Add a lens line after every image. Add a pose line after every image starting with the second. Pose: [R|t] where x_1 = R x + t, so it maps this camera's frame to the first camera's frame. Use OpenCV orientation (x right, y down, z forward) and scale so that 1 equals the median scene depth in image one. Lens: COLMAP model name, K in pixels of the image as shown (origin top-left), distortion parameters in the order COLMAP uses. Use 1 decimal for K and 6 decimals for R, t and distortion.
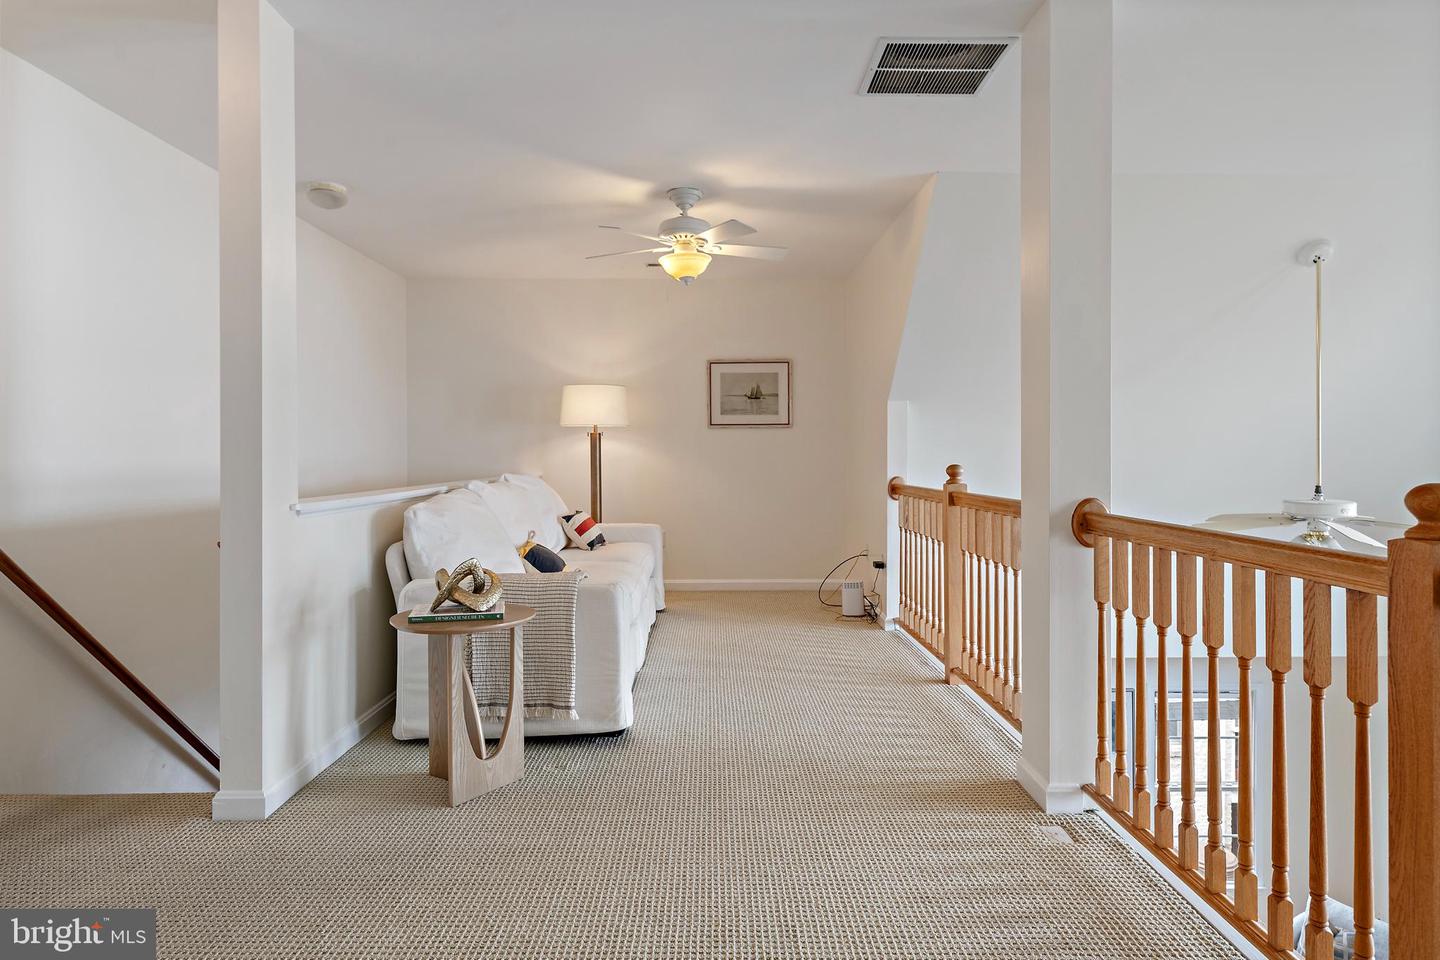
lens RADIAL K [[904.8, 0, 723.5], [0, 904.8, 472.6], [0, 0, 1]] dist [0.026865, 0.001193]
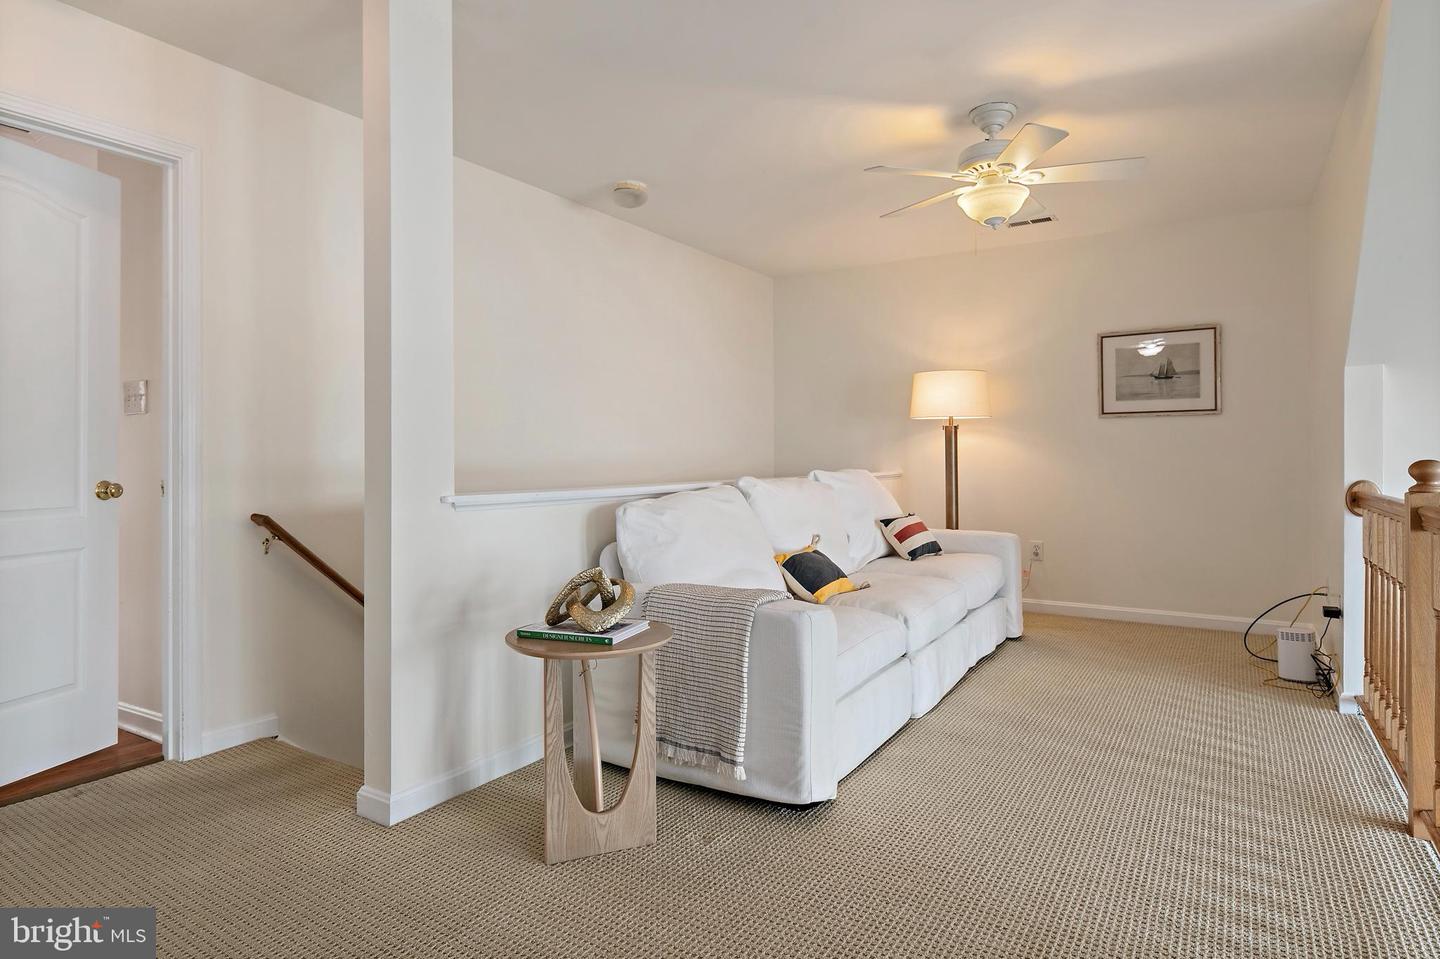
lens RADIAL K [[825.5, 0, 716.2], [0, 825.5, 468.6], [0, 0, 1]] dist [0.004825, -0.000300]
pose [[0.832685, 0.007635, -0.553694, 0.133518], [-0.010841, 0.999938, -0.002515, 0.002289], [0.553641, 0.008097, 0.832716, 0.240935]]
